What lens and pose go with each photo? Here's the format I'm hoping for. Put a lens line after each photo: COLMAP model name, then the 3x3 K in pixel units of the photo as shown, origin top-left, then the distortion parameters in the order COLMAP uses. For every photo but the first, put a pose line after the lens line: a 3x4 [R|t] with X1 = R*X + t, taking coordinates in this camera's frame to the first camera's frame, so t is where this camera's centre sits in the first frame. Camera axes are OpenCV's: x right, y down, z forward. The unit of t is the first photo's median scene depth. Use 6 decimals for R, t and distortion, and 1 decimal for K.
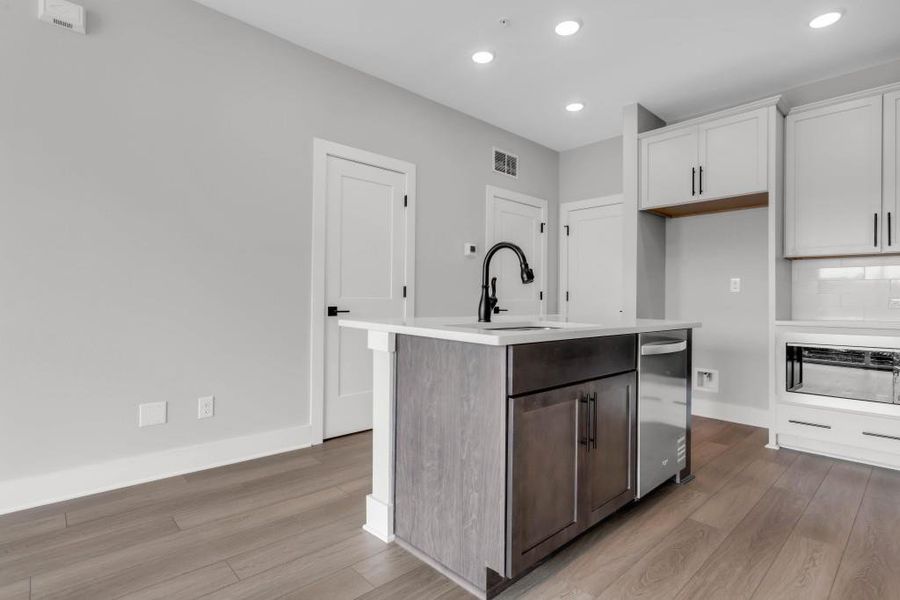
lens RADIAL K [[451.1, 0, 450.0], [0, 451.1, 300.0], [0, 0, 1]] dist [-0.002246, -0.000193]
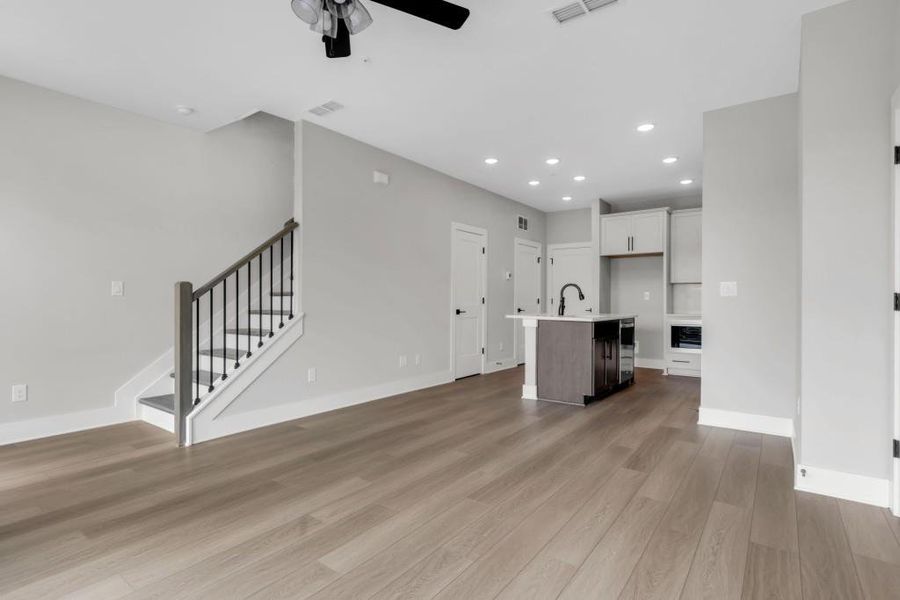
lens RADIAL K [[460.4, 0, 447.9], [0, 460.4, 303.7], [0, 0, 1]] dist [-0.001344, -0.000316]
pose [[0.981722, -0.007437, 0.190176, -0.695199], [0.005911, 0.999946, 0.008587, -0.027433], [-0.190229, -0.007306, 0.981713, -0.923654]]
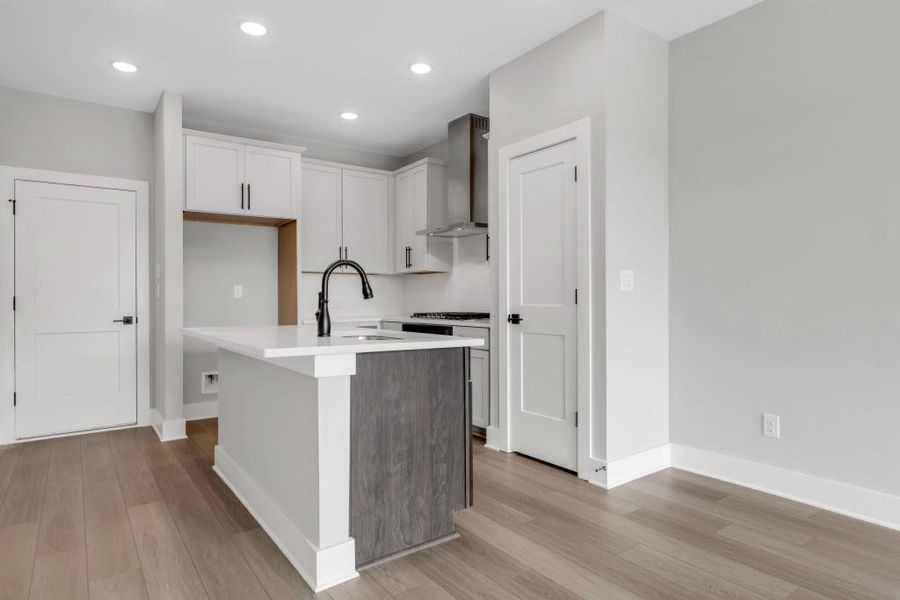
lens RADIAL K [[518.1, 0, 450.0], [0, 518.1, 300.0], [0, 0, 1]] dist [-0.001730, -0.000478]
pose [[0.120684, -0.012955, 0.992606, -0.715052], [0.006281, 0.999905, 0.012287, -0.030828], [-0.992671, 0.004752, 0.120754, 0.407228]]
